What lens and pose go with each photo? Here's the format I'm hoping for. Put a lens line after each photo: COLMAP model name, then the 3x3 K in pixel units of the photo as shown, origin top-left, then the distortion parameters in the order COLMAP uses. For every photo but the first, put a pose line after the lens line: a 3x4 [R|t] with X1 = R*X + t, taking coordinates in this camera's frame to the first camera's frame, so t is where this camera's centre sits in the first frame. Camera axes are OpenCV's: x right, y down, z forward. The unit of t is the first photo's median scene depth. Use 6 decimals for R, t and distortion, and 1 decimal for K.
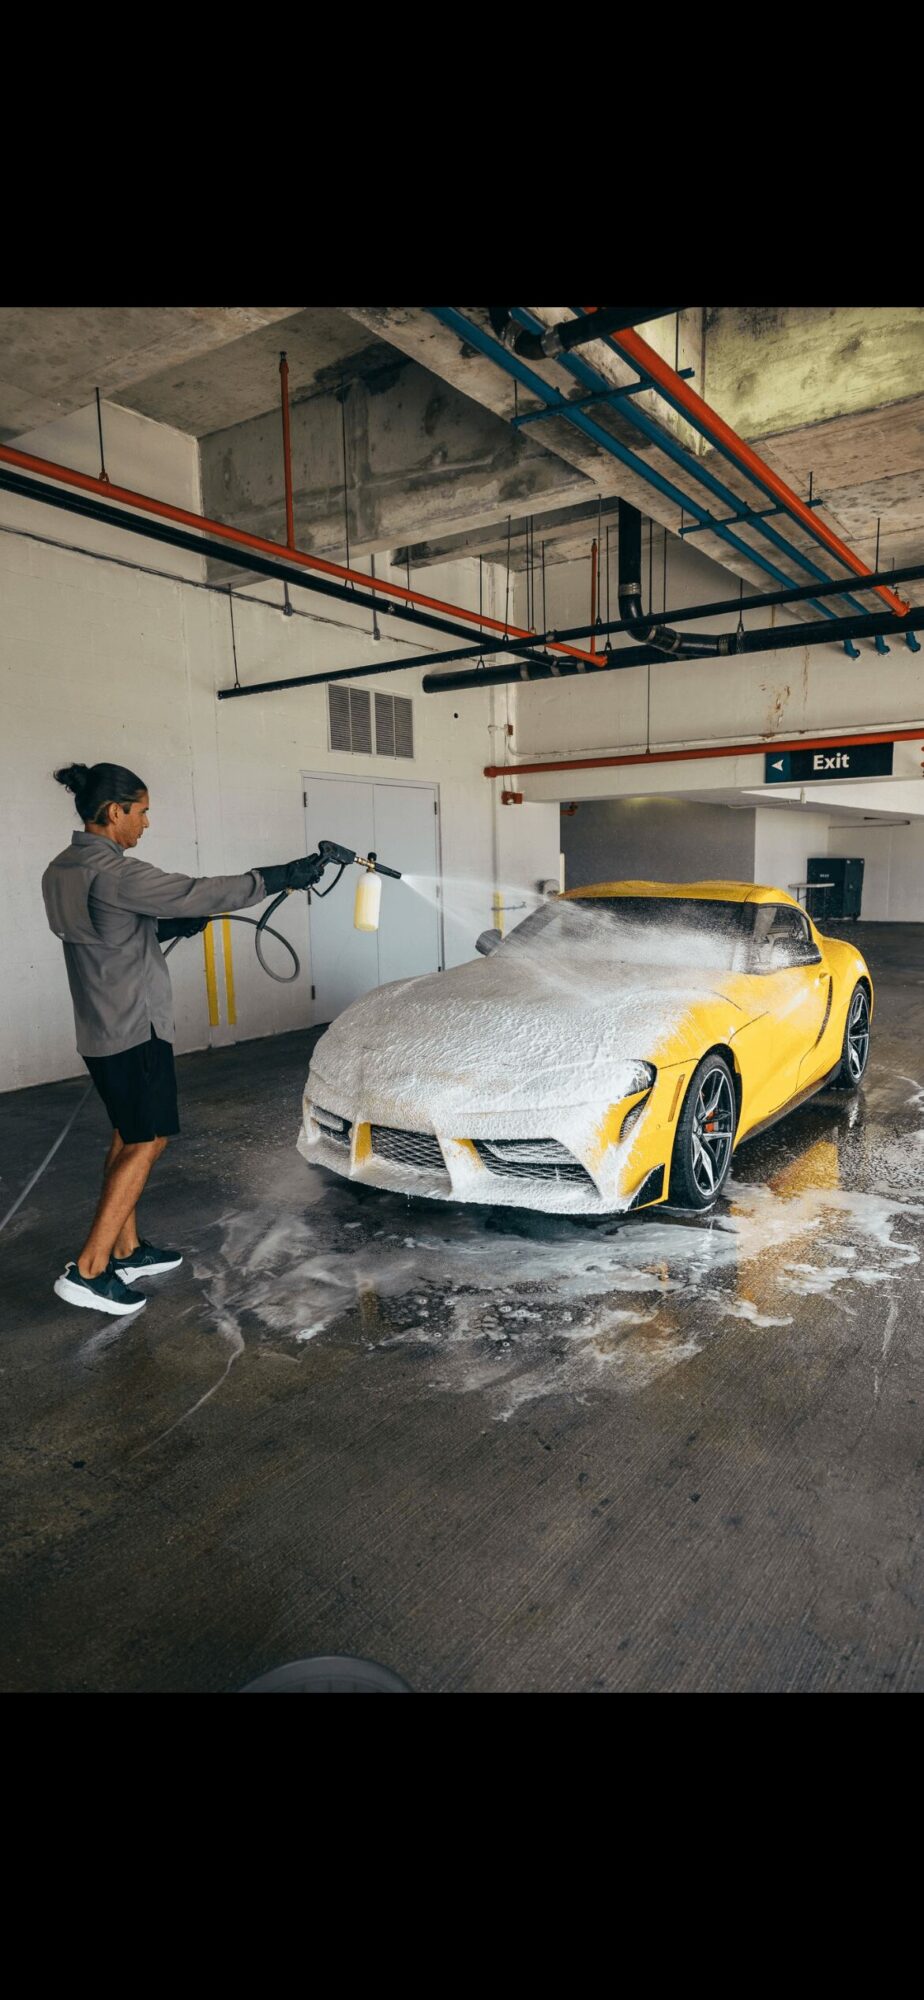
lens RADIAL K [[991.5, 0, 494.8], [0, 991.5, 1001.7], [0, 0, 1]] dist [0.002597, 0.000267]
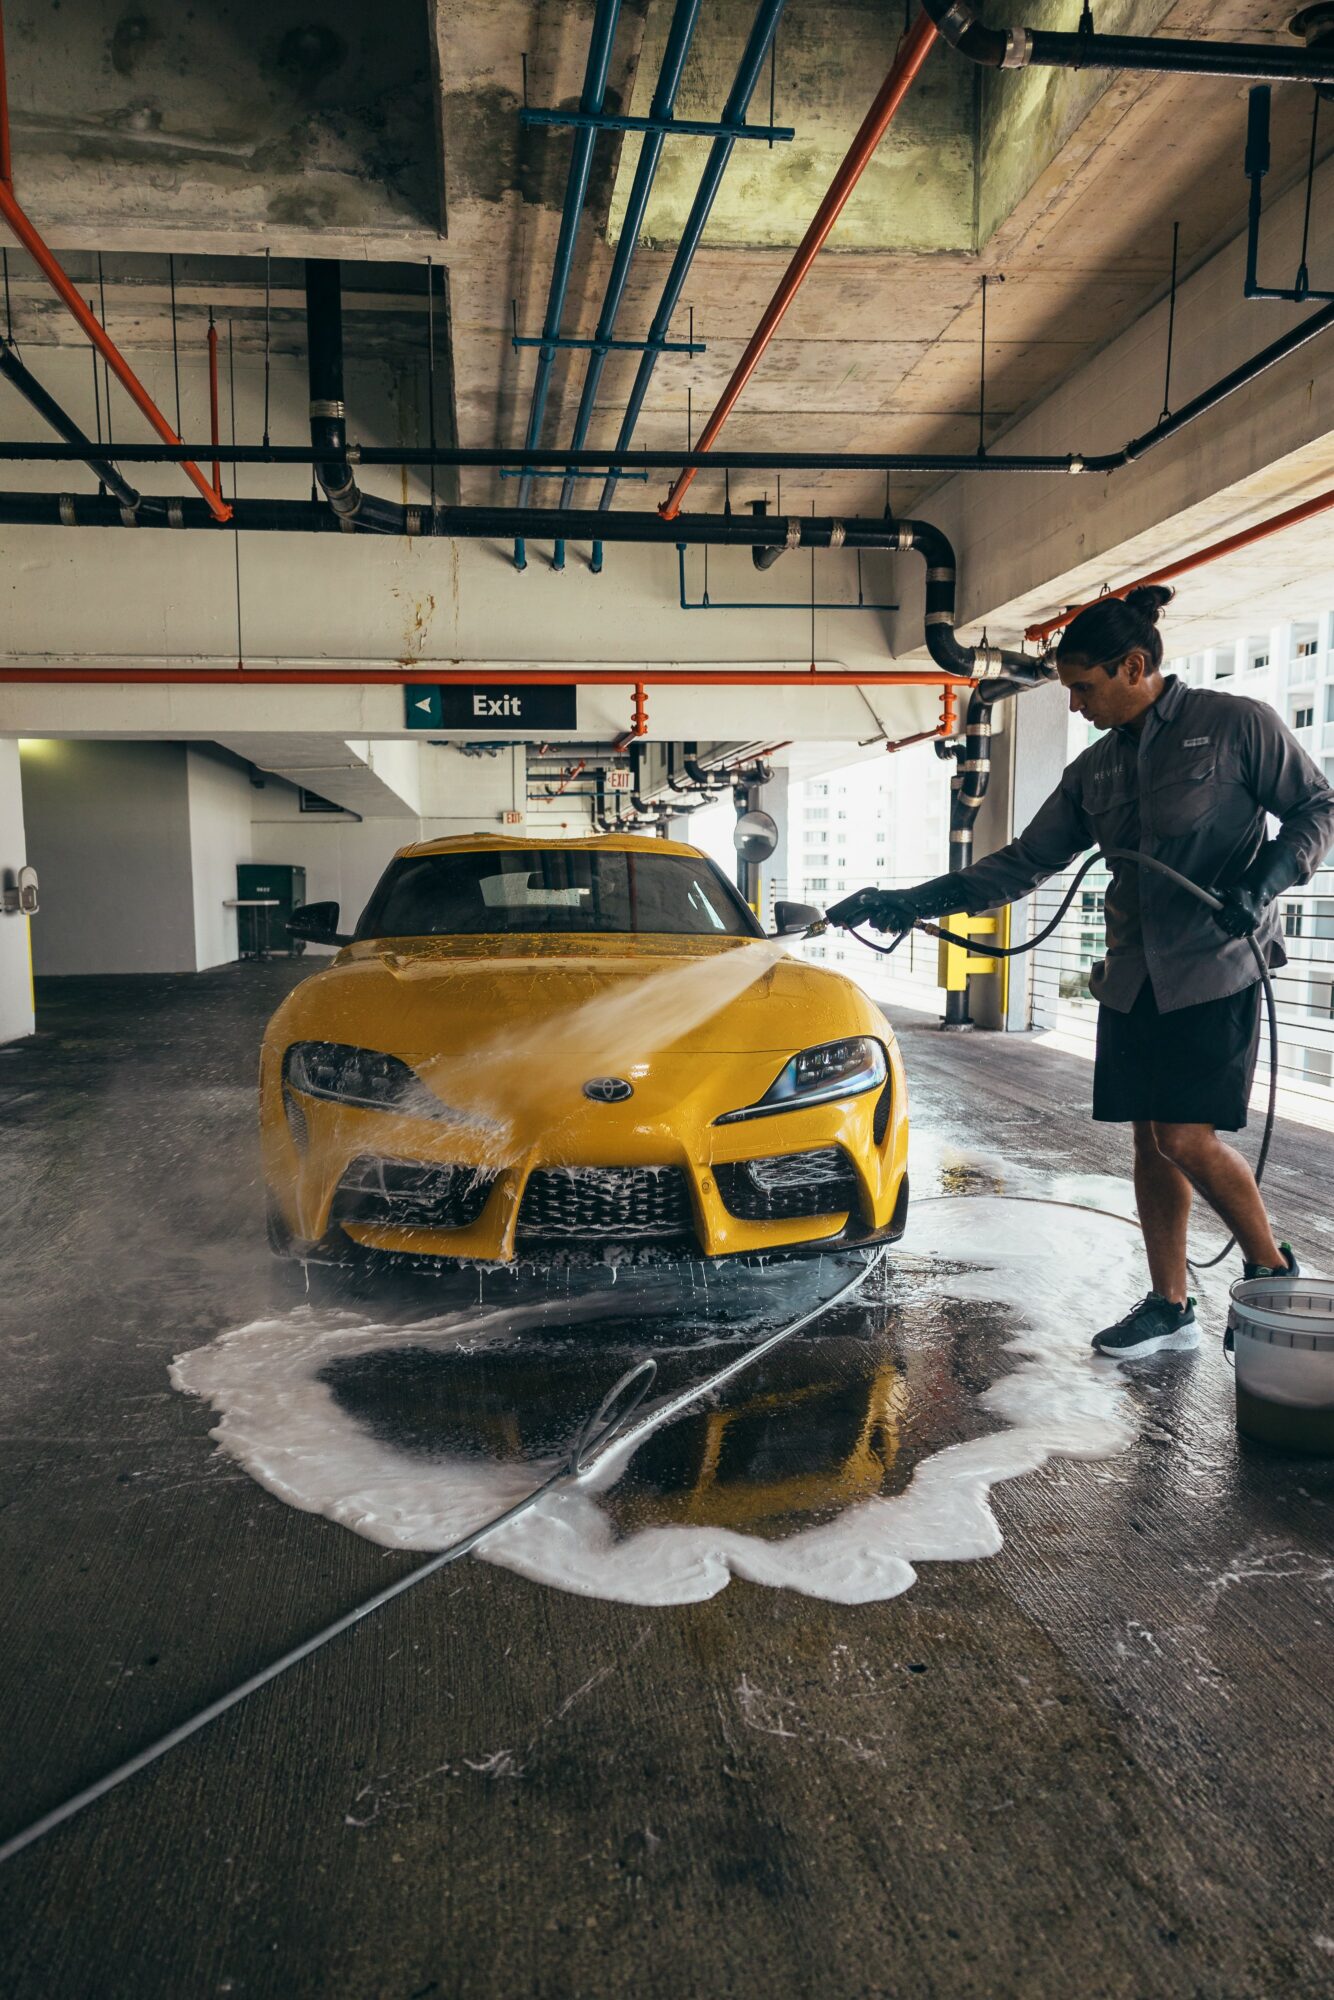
lens RADIAL K [[1475.7, 0, 640.0], [0, 1475.7, 1008.4], [0, 0, 1]] dist [0.011891, 0.006224]
pose [[0.775413, -0.037580, 0.630335, -0.336495], [0.076629, 0.996450, -0.034859, 0.032207], [-0.626788, 0.075332, 0.775540, 0.132436]]
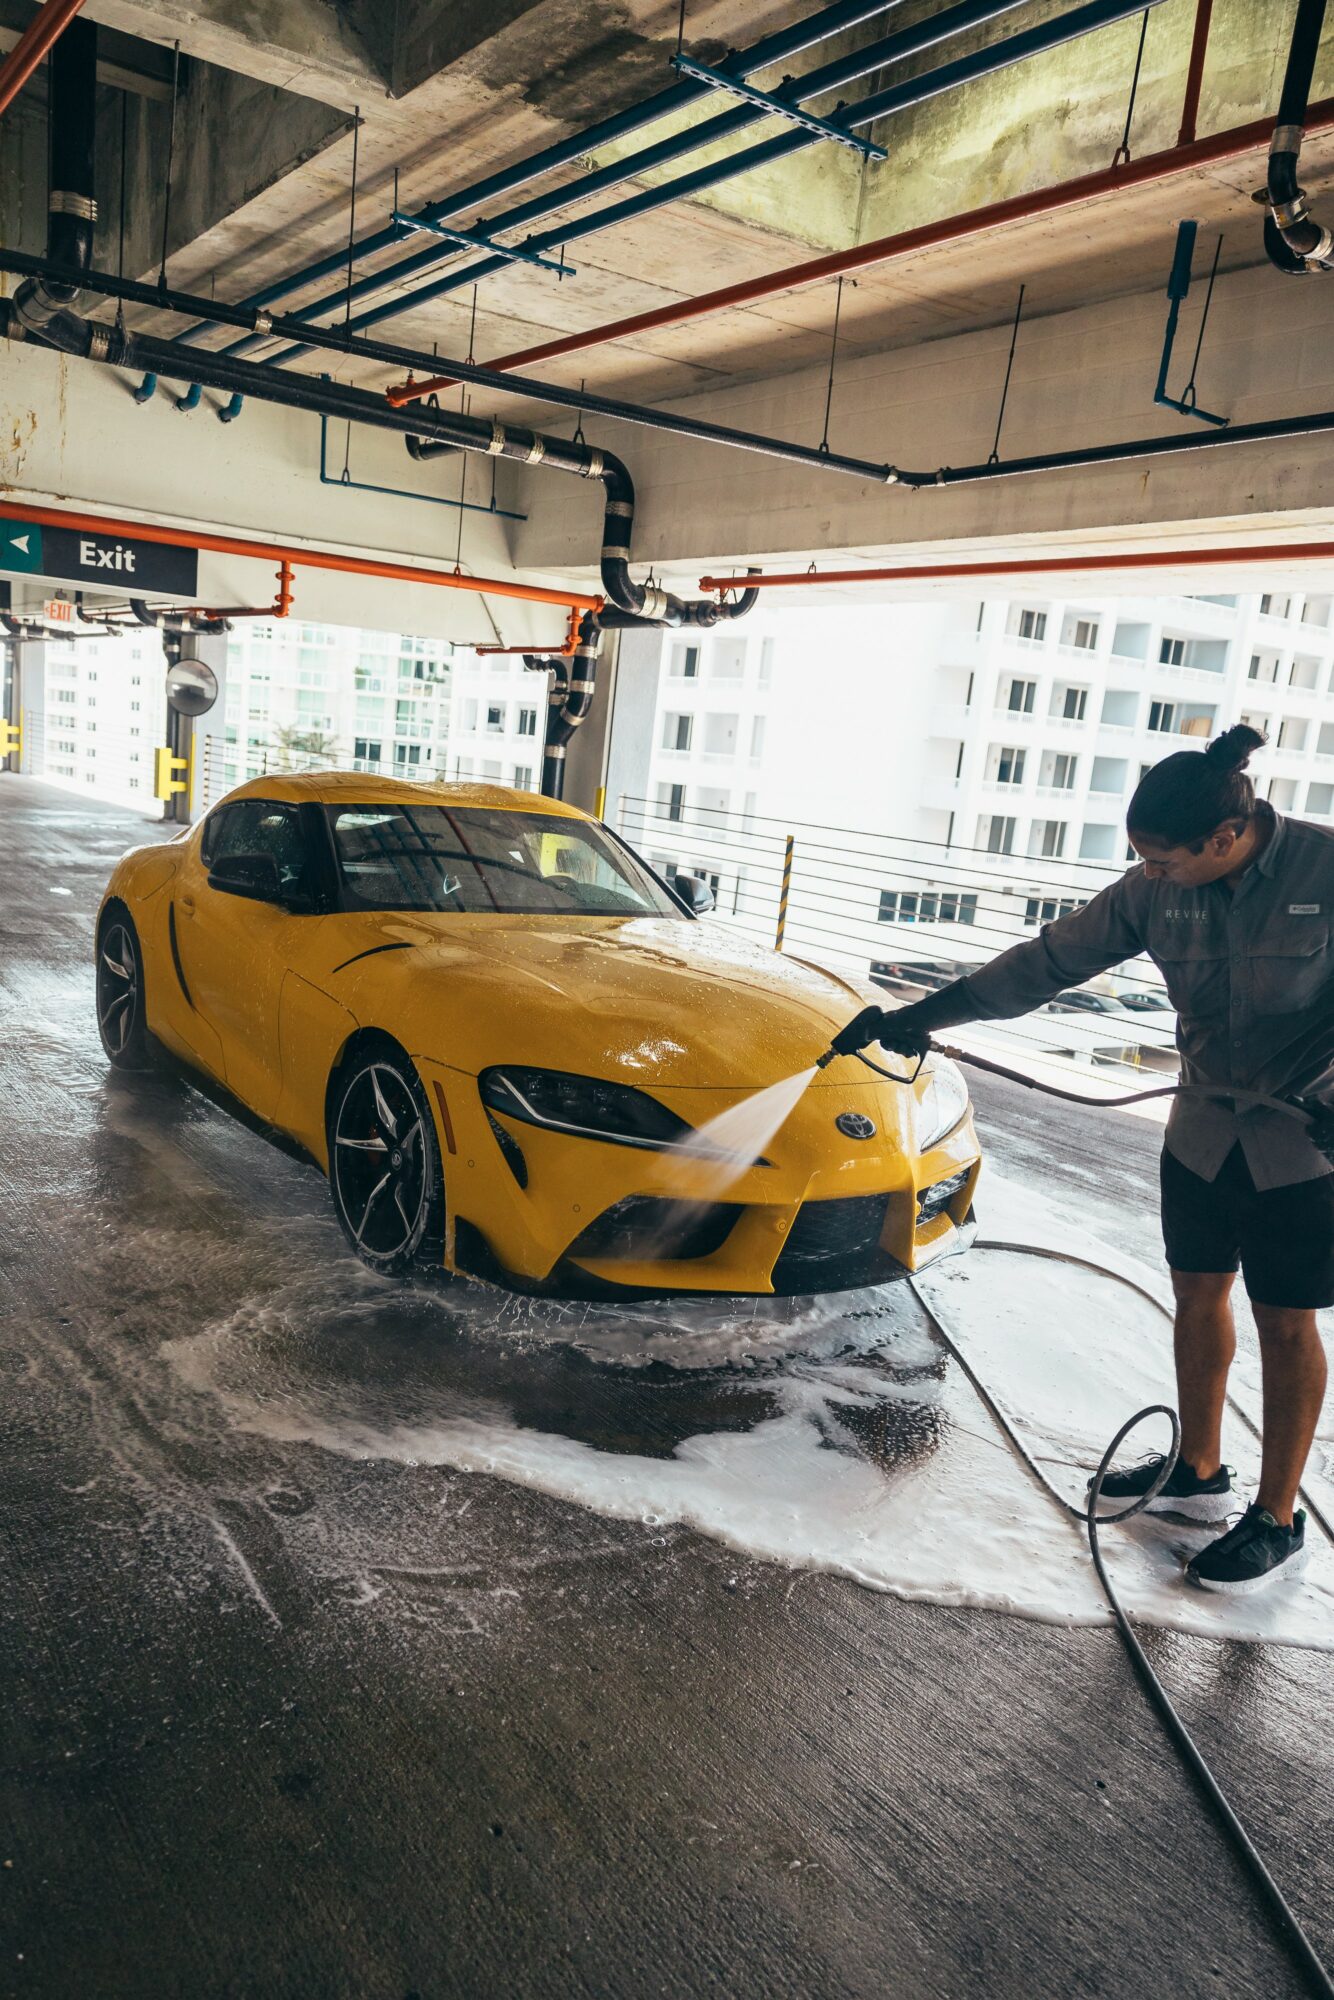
lens RADIAL K [[1475.7, 0, 640.0], [0, 1475.7, 1008.4], [0, 0, 1]] dist [0.011891, 0.006224]
pose [[0.382110, -0.101460, 0.918530, -0.534352], [0.021640, 0.994665, 0.100867, -0.051554], [-0.923863, -0.018666, 0.382267, 0.387732]]
